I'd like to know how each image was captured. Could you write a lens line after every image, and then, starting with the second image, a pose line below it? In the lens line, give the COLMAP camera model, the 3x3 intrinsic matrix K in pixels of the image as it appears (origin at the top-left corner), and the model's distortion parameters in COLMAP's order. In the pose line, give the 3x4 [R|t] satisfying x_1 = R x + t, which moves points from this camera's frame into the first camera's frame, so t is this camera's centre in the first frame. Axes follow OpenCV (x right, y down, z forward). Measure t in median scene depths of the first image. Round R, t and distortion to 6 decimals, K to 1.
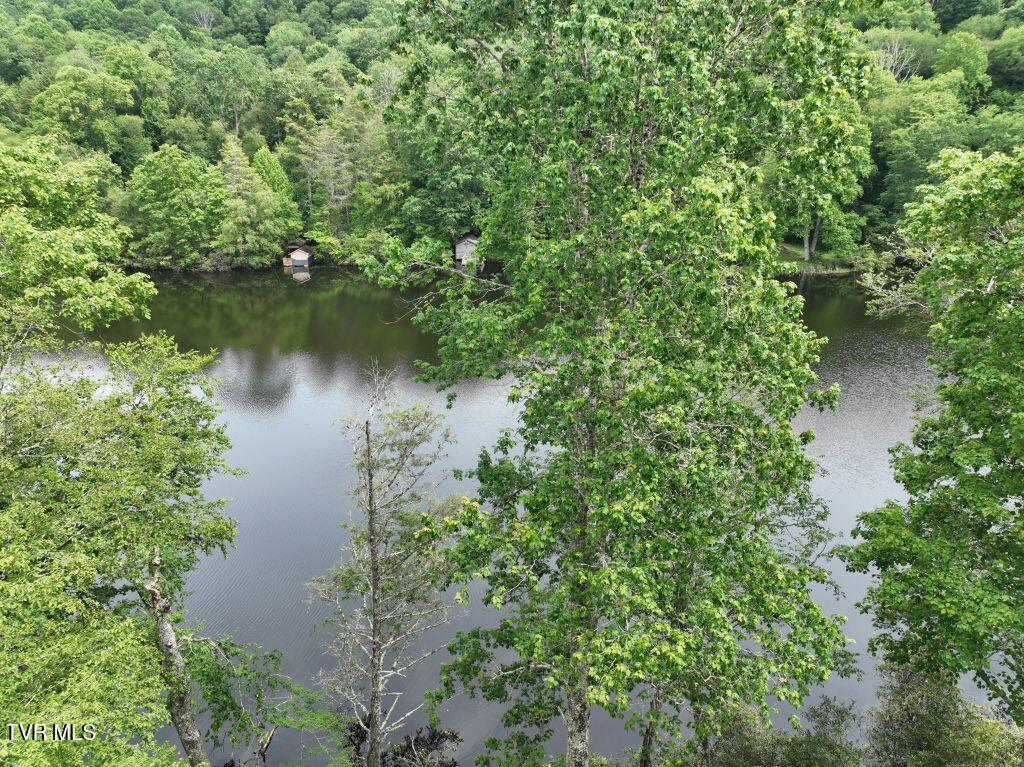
lens RADIAL K [[717.8, 0, 511.2], [0, 717.8, 381.4], [0, 0, 1]] dist [-0.000309, 0.021897]
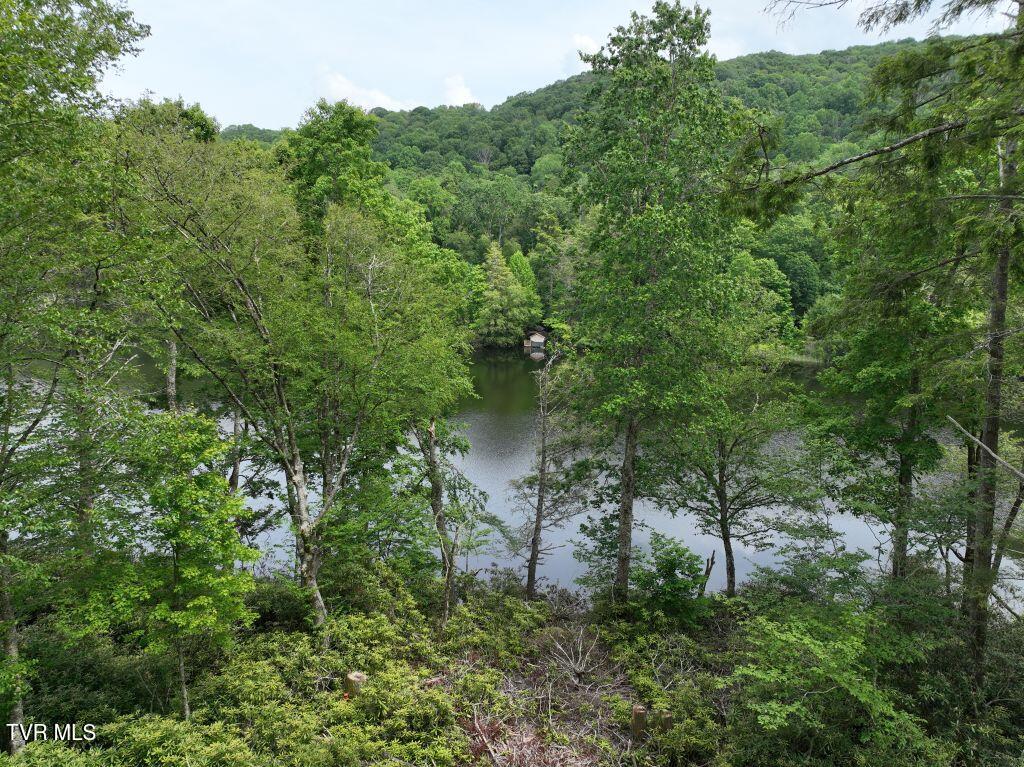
lens RADIAL K [[717.8, 0, 513.4], [0, 717.8, 384.1], [0, 0, 1]] dist [-0.000309, 0.021897]
pose [[0.946839, 0.055732, -0.316842, 0.047007], [-0.102032, 0.986056, -0.131463, 0.057068], [0.305097, 0.156802, 0.939323, -0.115193]]
